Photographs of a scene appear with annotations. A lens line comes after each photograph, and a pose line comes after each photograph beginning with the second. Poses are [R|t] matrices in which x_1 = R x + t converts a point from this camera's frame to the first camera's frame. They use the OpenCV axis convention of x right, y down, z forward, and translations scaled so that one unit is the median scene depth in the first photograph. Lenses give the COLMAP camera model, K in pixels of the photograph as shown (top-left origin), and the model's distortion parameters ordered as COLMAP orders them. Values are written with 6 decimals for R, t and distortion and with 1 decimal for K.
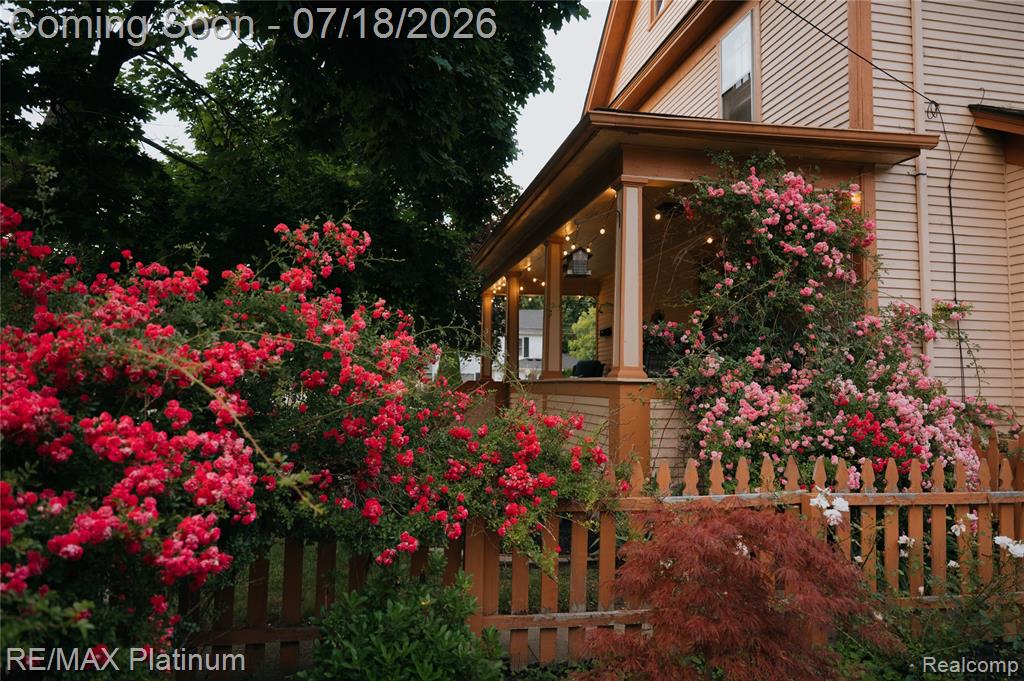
lens RADIAL K [[685.9, 0, 505.7], [0, 685.9, 341.3], [0, 0, 1]] dist [-0.004691, 0.001529]
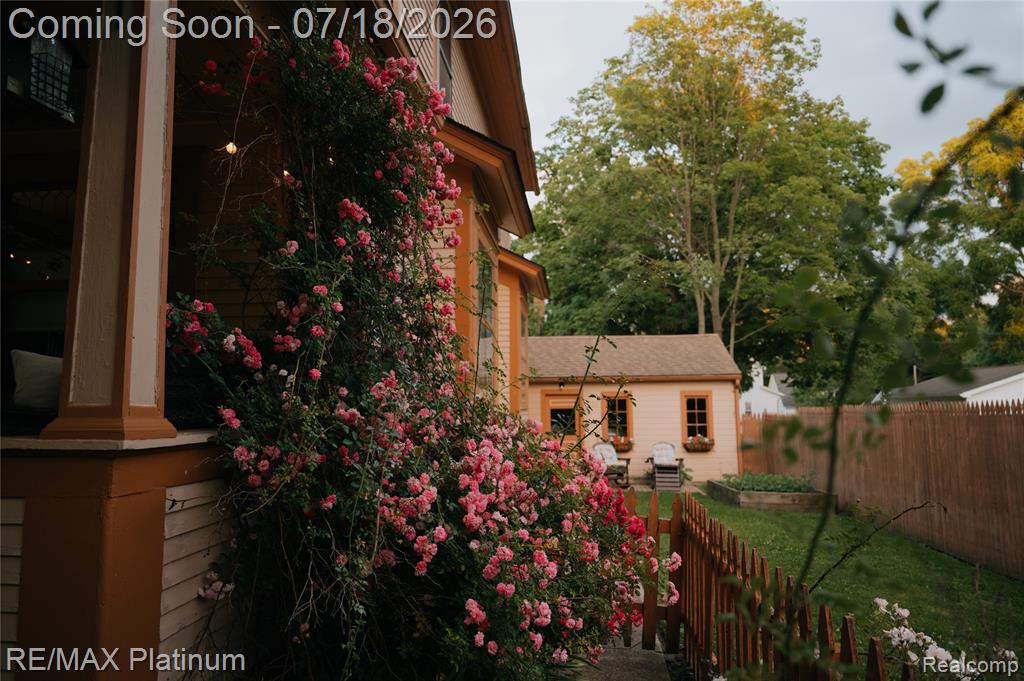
lens RADIAL K [[685.9, 0, 505.7], [0, 685.9, 341.3], [0, 0, 1]] dist [-0.004691, 0.001529]
pose [[0.290901, 0.077398, 0.953618, -0.116548], [-0.049652, 0.996601, -0.065740, 0.016583], [-0.955464, -0.028225, 0.293755, 0.724876]]
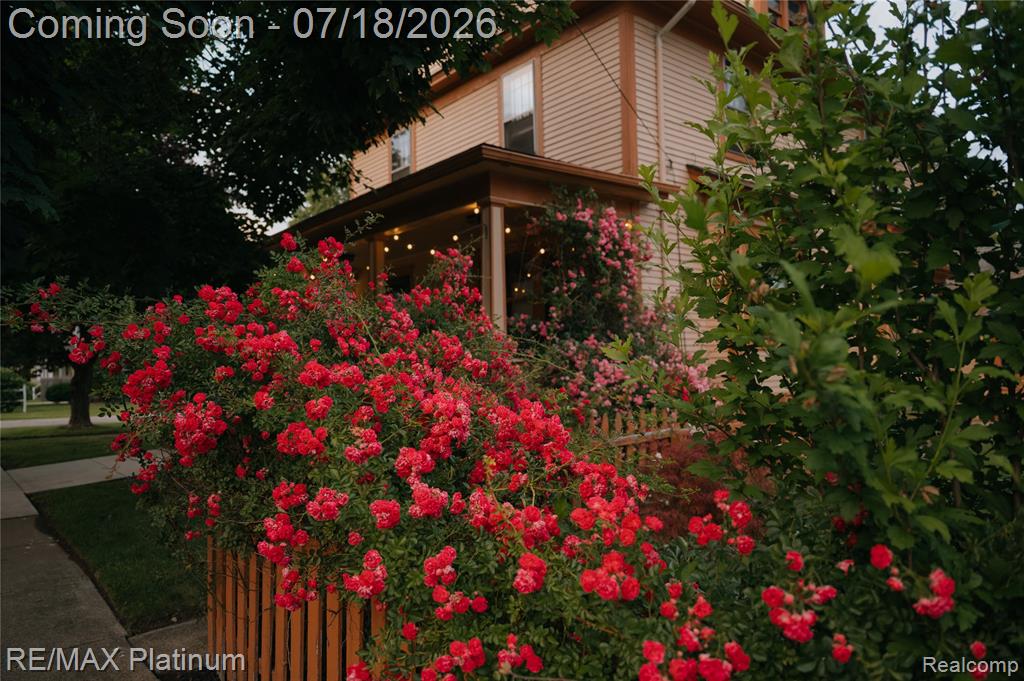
lens RADIAL K [[683.9, 0, 508.8], [0, 683.9, 337.2], [0, 0, 1]] dist [-0.001190, 0.004341]
pose [[0.875769, -0.015319, 0.482486, -0.419399], [0.003702, 0.999680, 0.025020, -0.018875], [-0.482715, -0.020125, 0.875546, -0.111545]]
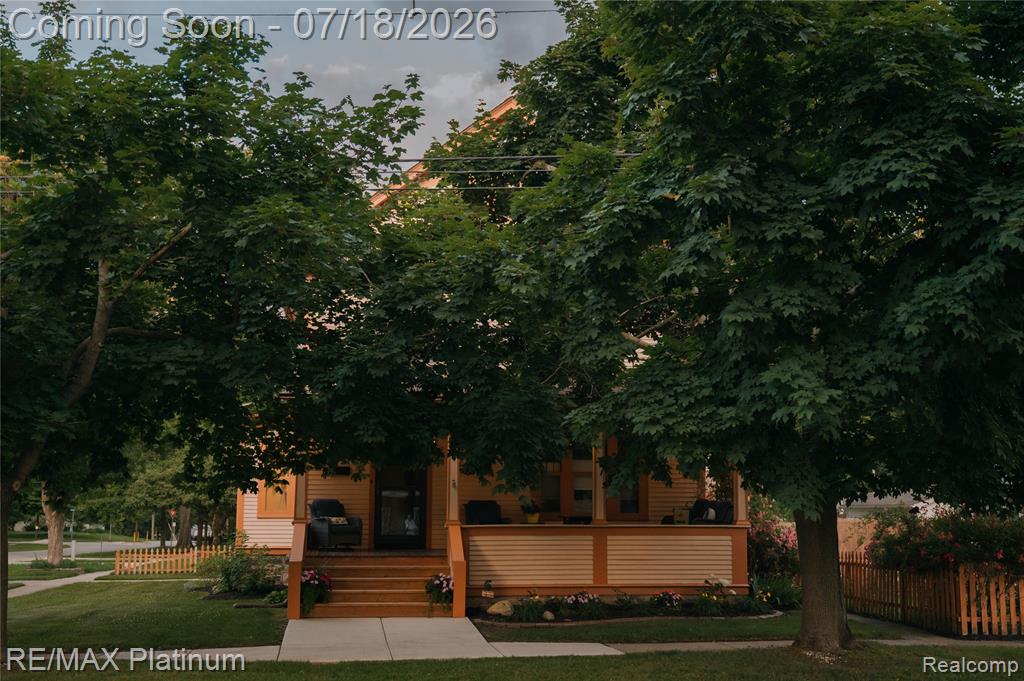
lens RADIAL K [[1147.5, 0, 509.8], [0, 1147.5, 347.0], [0, 0, 1]] dist [-0.000010, -0.002806]
pose [[0.057470, 0.128214, 0.990080, -3.451232], [-0.067285, 0.989962, -0.124293, -0.001767], [-0.996077, -0.059474, 0.065520, 1.552933]]
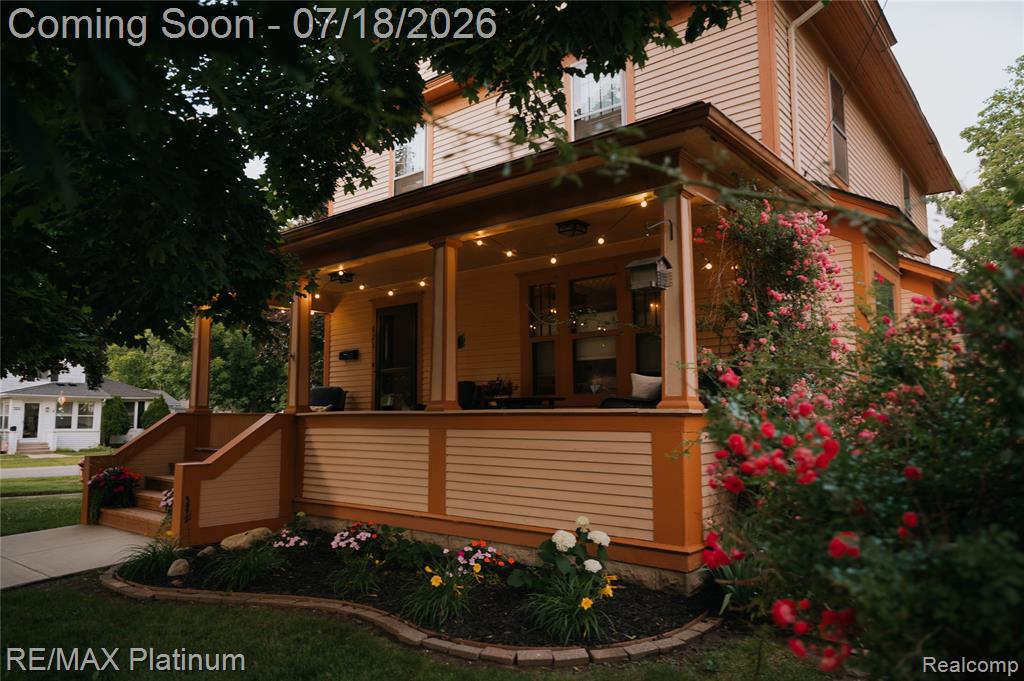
lens RADIAL K [[685.9, 0, 505.7], [0, 685.9, 341.3], [0, 0, 1]] dist [-0.004691, 0.001529]
pose [[0.774970, 0.050541, 0.629974, -0.584734], [-0.025932, 0.998501, -0.048206, 0.014930], [-0.631466, 0.021021, 0.775119, 0.471999]]
